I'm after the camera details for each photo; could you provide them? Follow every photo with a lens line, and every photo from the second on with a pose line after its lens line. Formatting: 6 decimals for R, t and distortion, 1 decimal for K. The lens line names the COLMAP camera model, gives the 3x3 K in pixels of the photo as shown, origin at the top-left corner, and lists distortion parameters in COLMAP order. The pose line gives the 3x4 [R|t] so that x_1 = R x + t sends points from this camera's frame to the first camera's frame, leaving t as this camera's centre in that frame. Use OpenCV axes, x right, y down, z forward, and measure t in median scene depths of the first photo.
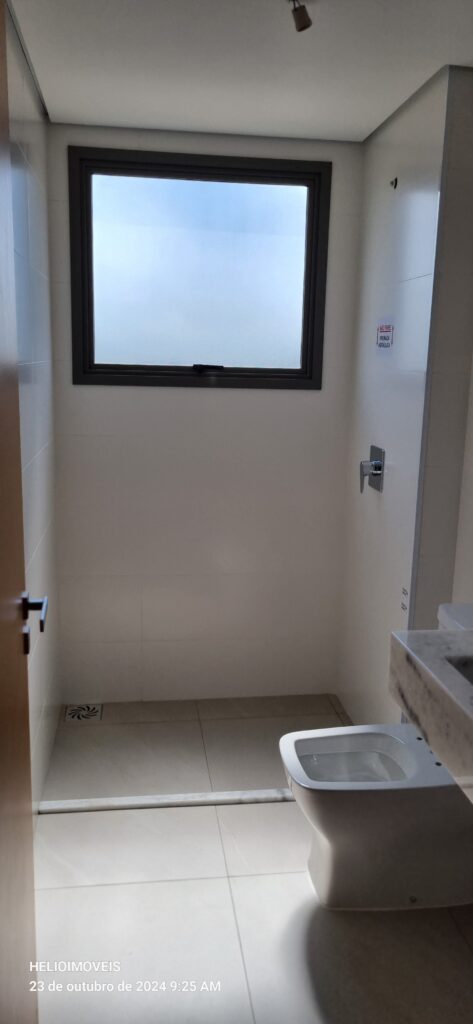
lens RADIAL K [[775.3, 0, 243.7], [0, 775.3, 514.5], [0, 0, 1]] dist [0.021916, -0.011506]
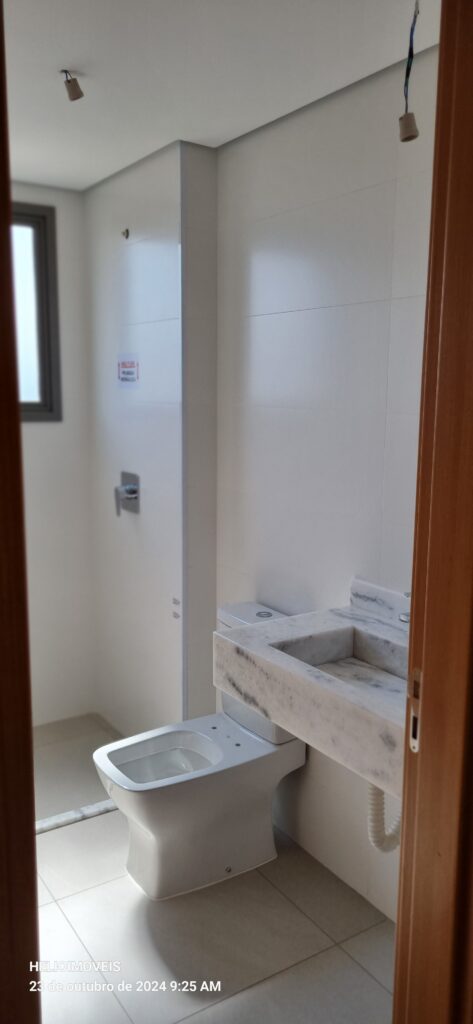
lens RADIAL K [[775.3, 0, 233.5], [0, 775.3, 512.5], [0, 0, 1]] dist [0.021916, -0.011506]
pose [[0.904767, -0.084966, 0.417345, -0.160439], [0.098561, 0.995069, -0.011088, -0.006075], [-0.414345, 0.051166, 0.908680, -0.042138]]
